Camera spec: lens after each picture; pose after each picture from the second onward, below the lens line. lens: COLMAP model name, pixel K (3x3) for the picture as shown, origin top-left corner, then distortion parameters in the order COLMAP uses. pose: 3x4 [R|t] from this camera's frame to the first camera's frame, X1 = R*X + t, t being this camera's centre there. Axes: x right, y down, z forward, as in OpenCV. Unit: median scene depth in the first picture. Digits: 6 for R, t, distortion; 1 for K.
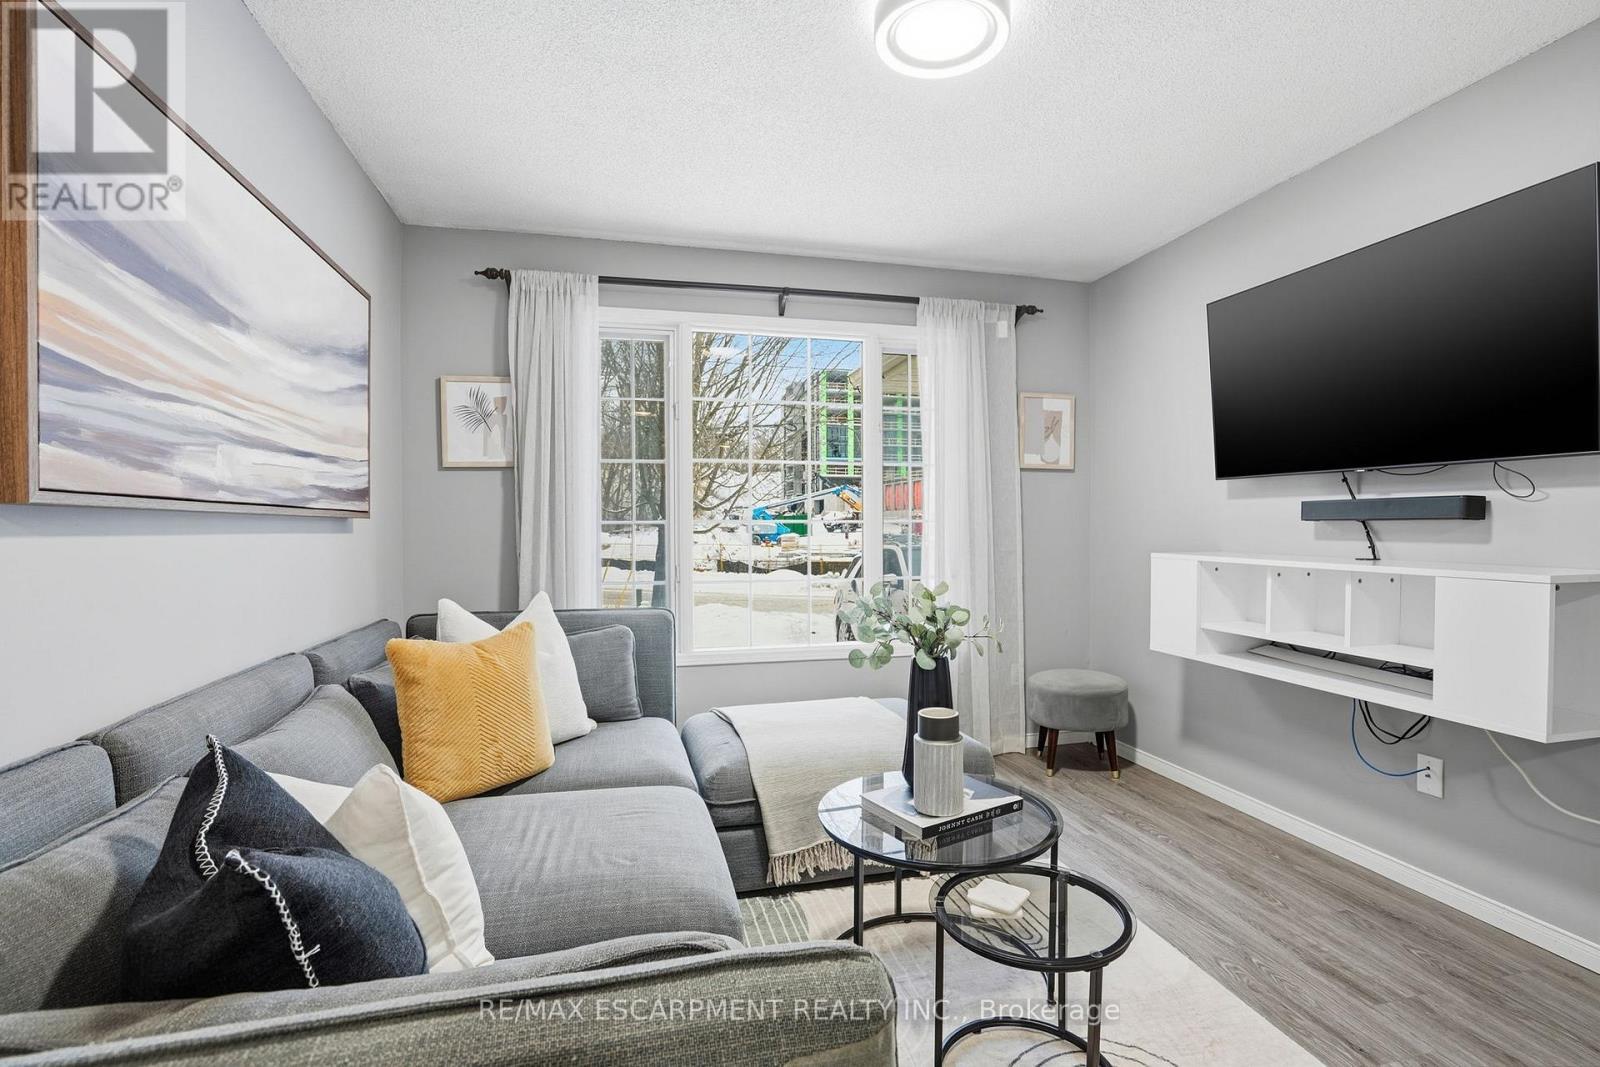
lens RADIAL K [[771.0, 0, 800.0], [0, 771.0, 550.2], [0, 0, 1]] dist [-0.045741, 0.020068]
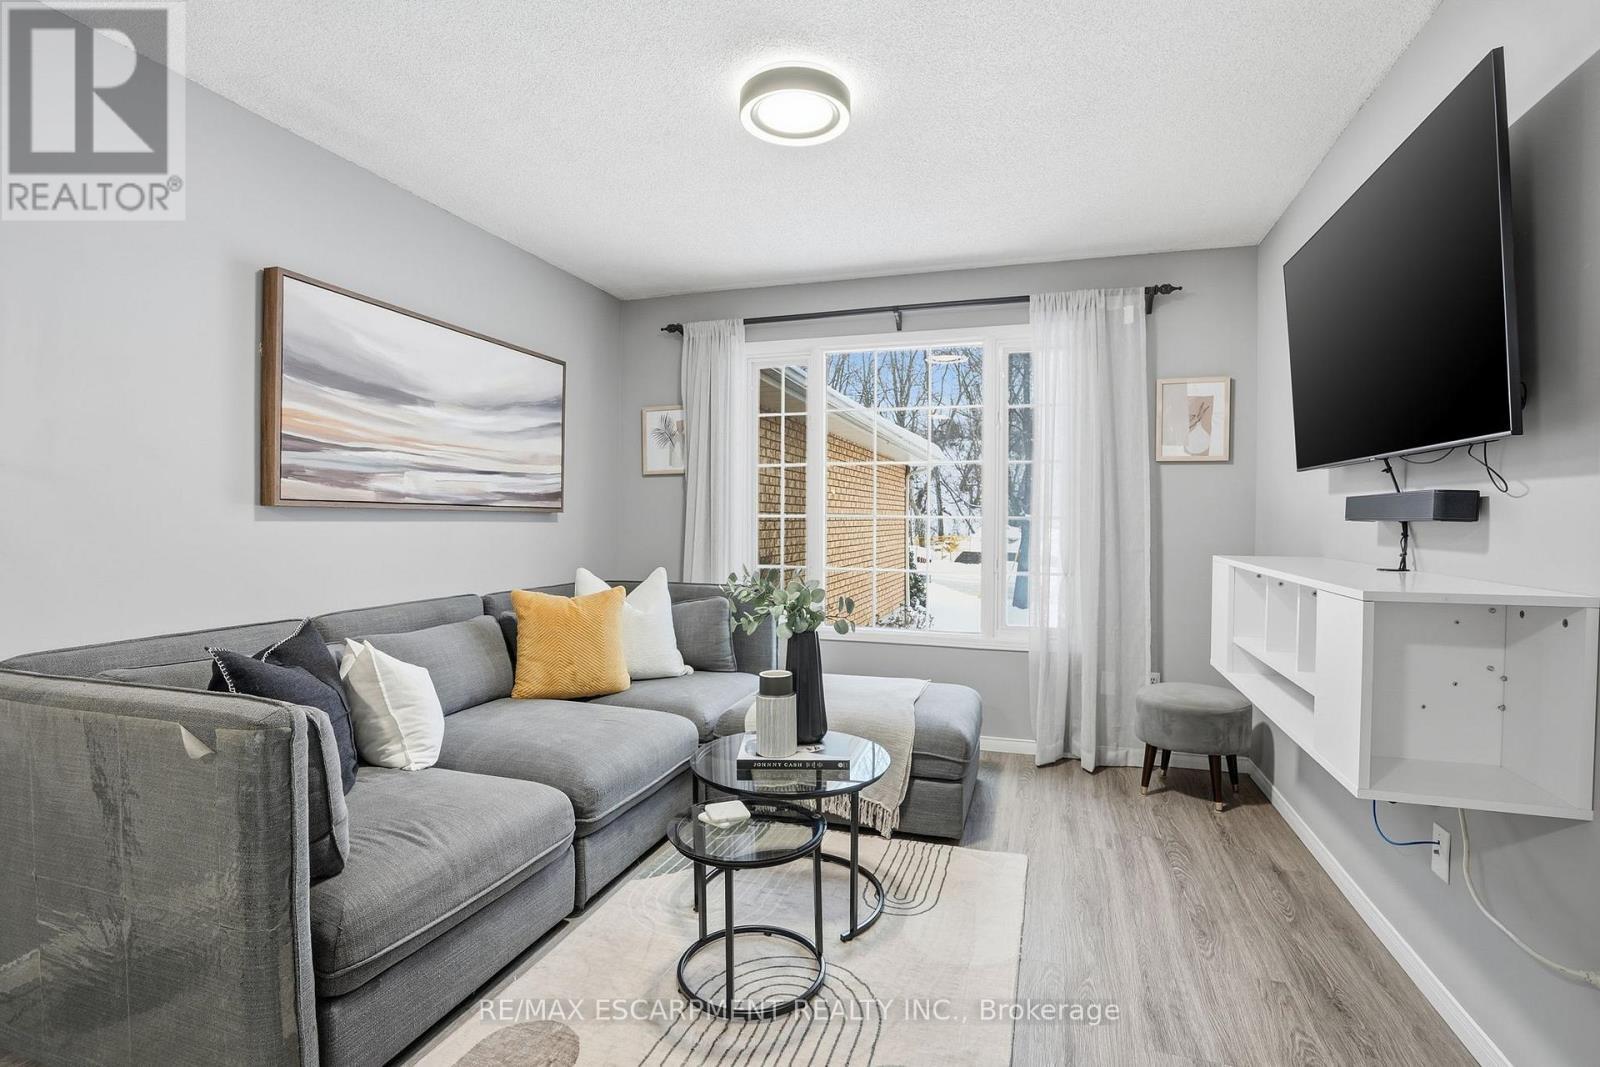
lens RADIAL K [[771.0, 0, 784.2], [0, 771.0, 543.4], [0, 0, 1]] dist [-0.045741, 0.020068]
pose [[0.834990, 0.026916, -0.549606, 0.599868], [-0.026953, 0.999605, 0.008005, -0.004559], [0.549604, 0.008130, 0.835386, -0.013638]]
